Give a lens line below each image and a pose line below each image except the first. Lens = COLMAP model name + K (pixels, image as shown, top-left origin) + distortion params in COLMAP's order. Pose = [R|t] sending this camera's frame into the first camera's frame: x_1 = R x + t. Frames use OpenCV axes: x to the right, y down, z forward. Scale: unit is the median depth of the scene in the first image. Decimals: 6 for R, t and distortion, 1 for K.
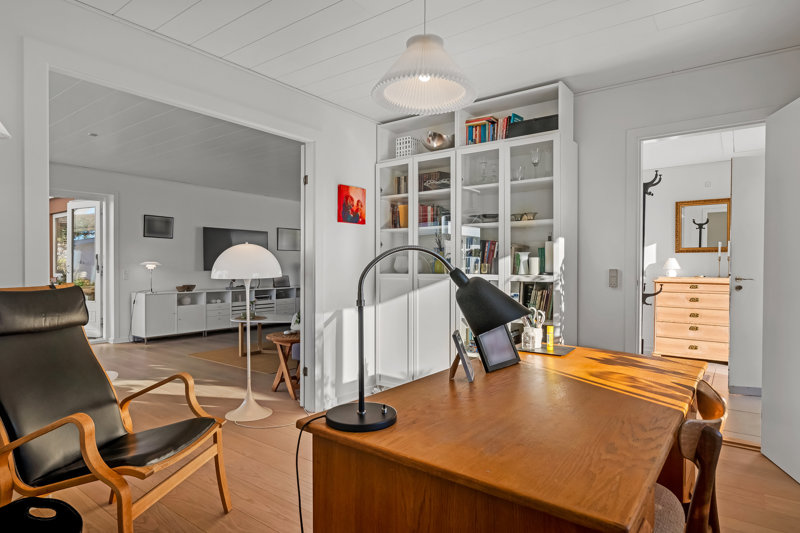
lens RADIAL K [[458.4, 0, 400.0], [0, 458.4, 266.5], [0, 0, 1]] dist [-0.004523, -0.000376]
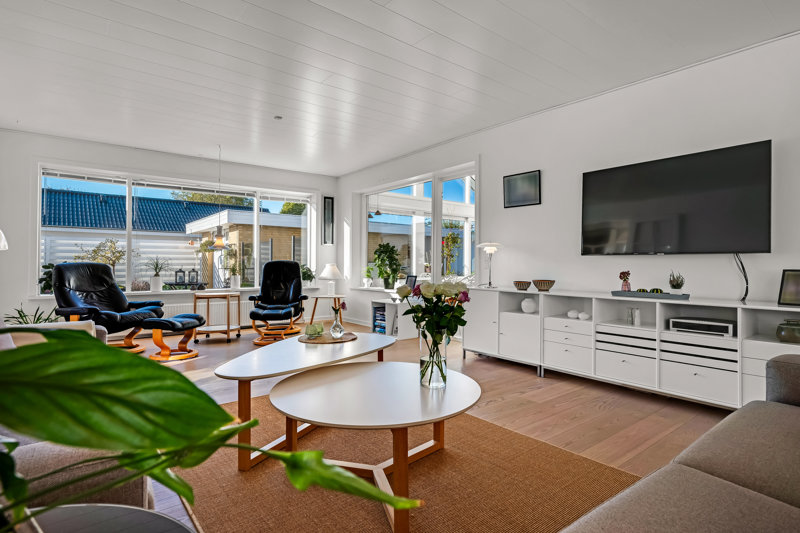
lens RADIAL K [[411.1, 0, 400.0], [0, 411.1, 266.5], [0, 0, 1]] dist [-0.000751, -0.000128]
pose [[-0.256599, 0.006496, -0.966496, 0.088798], [-0.000897, 0.999975, 0.006959, 0.019745], [0.966517, 0.002652, -0.256587, 0.956145]]
